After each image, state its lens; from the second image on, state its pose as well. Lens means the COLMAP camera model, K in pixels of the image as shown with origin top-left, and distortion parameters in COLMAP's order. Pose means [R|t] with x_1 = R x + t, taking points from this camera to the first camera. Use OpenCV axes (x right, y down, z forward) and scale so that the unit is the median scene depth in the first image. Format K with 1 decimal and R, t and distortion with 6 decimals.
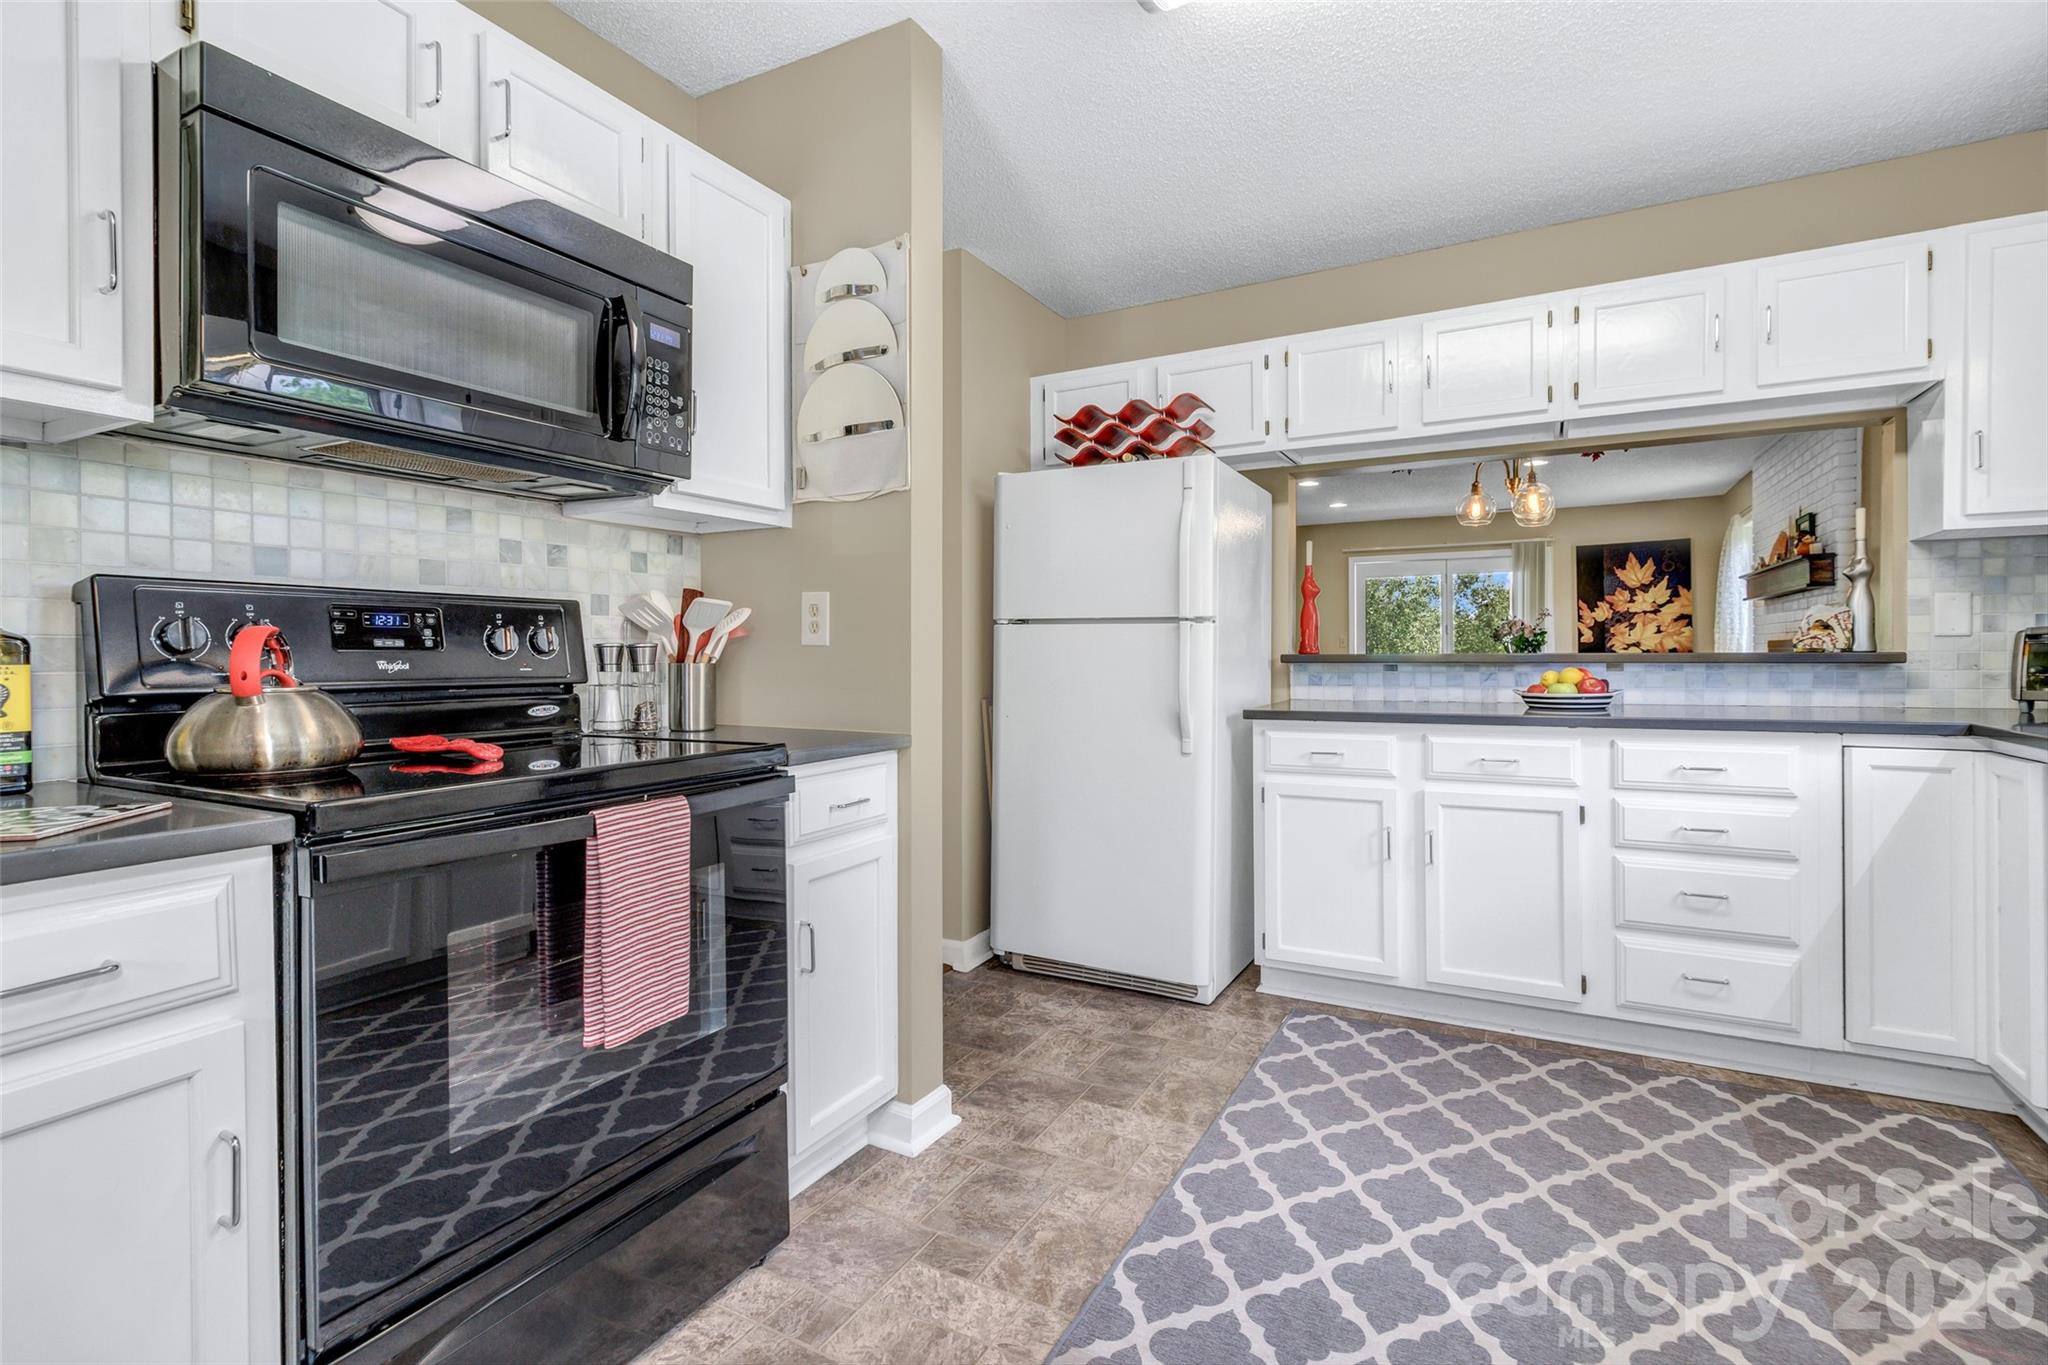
lens RADIAL K [[945.3, 0, 1032.5], [0, 945.3, 659.4], [0, 0, 1]] dist [0.004141, -0.000481]
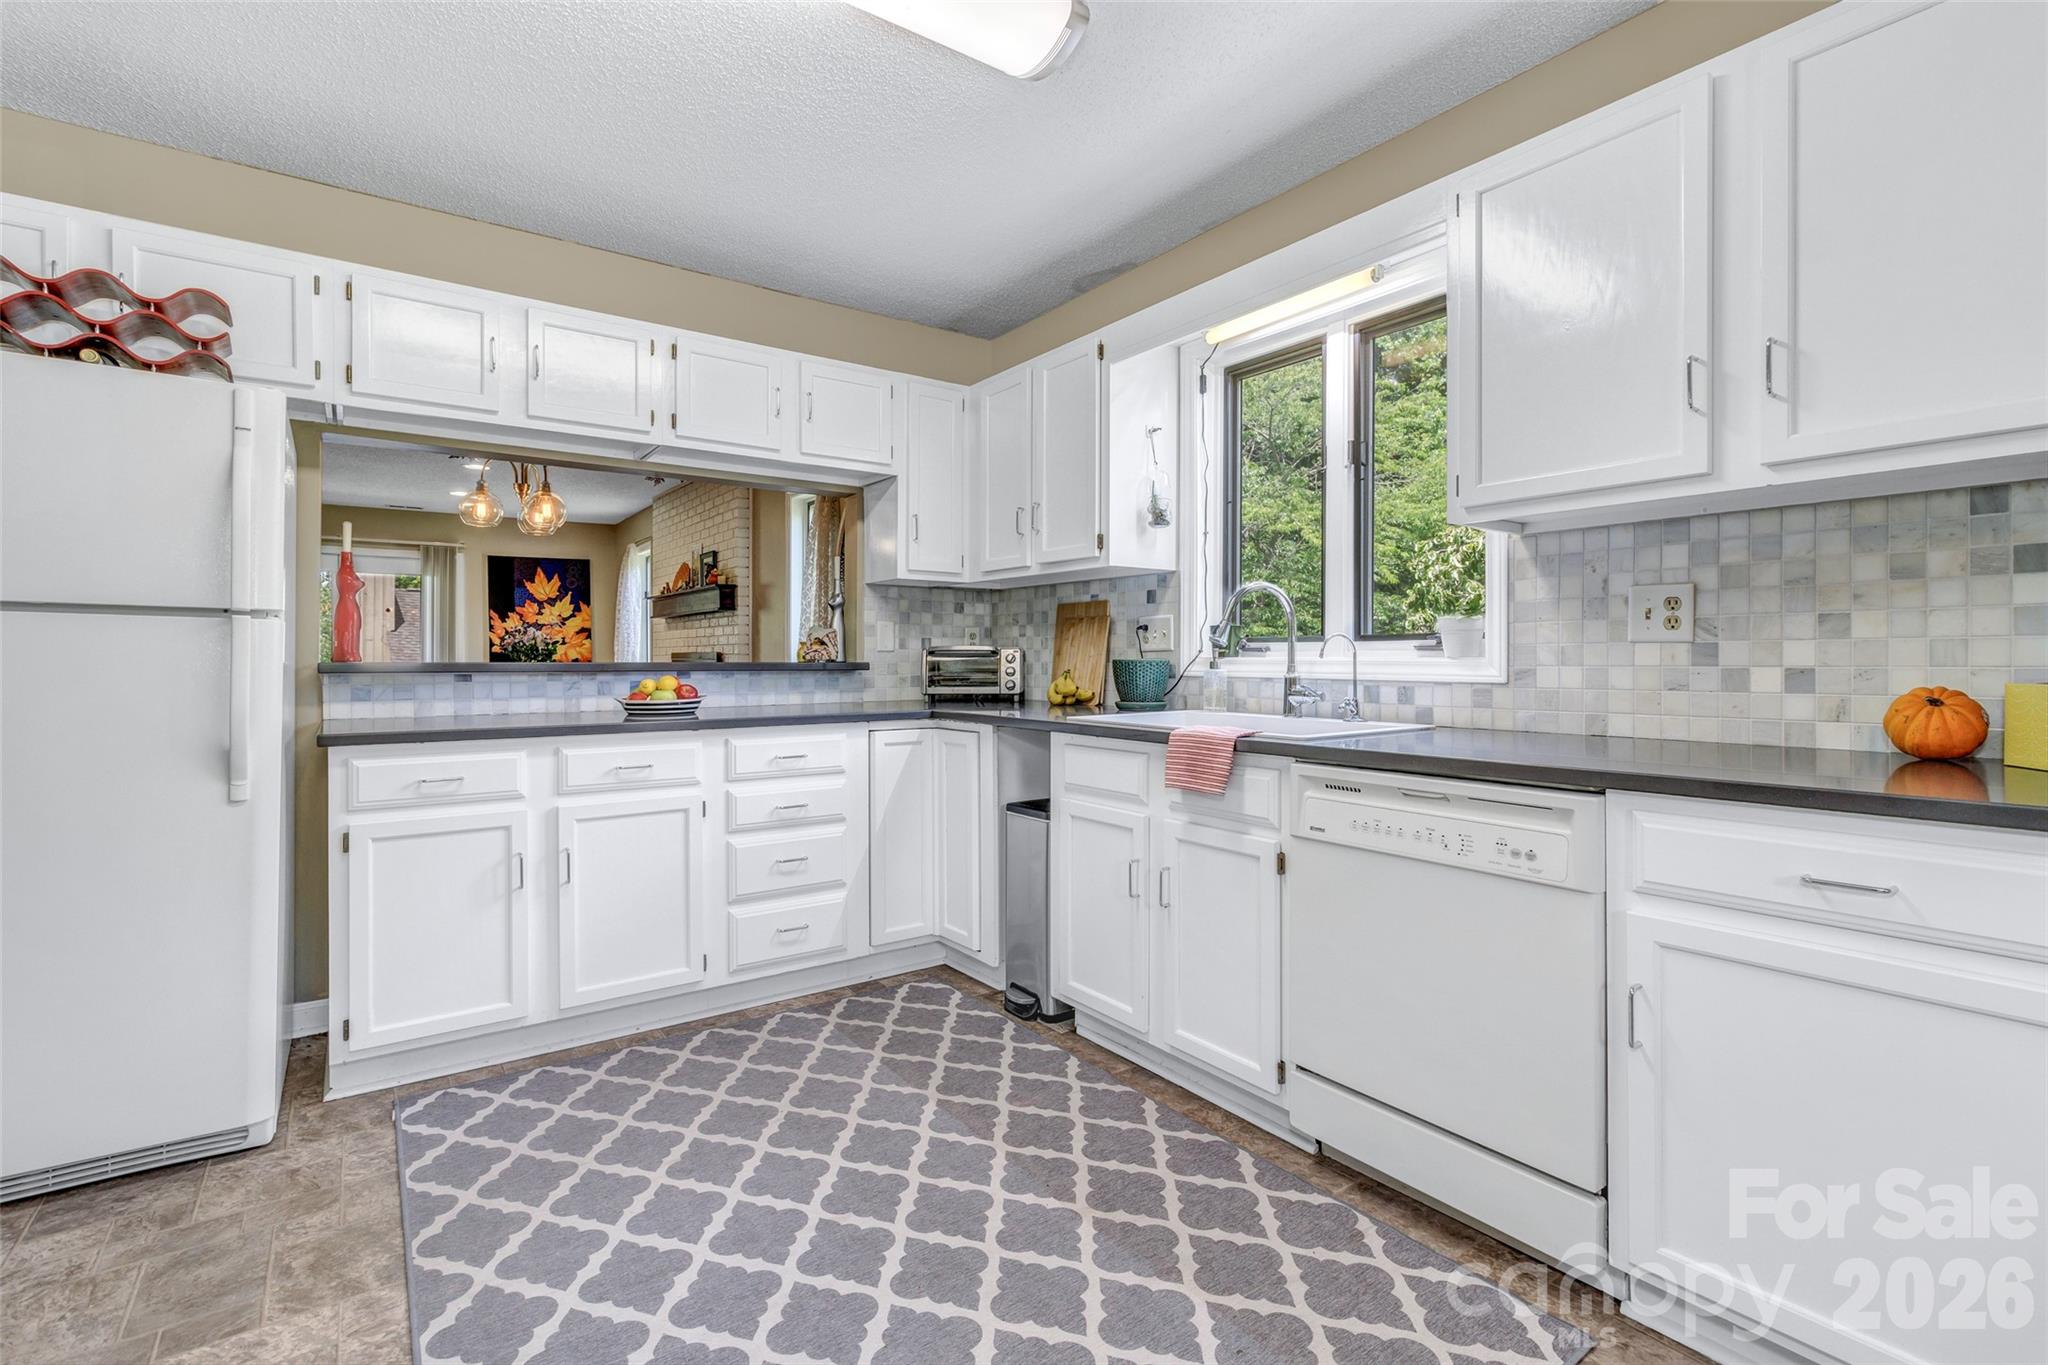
lens RADIAL K [[945.3, 0, 1032.5], [0, 945.3, 659.4], [0, 0, 1]] dist [0.004141, -0.000481]
pose [[0.439672, 0.006627, 0.898134, -0.231941], [0.002962, 0.999957, -0.008828, 0.001006], [-0.898154, 0.006542, 0.439633, 0.163063]]
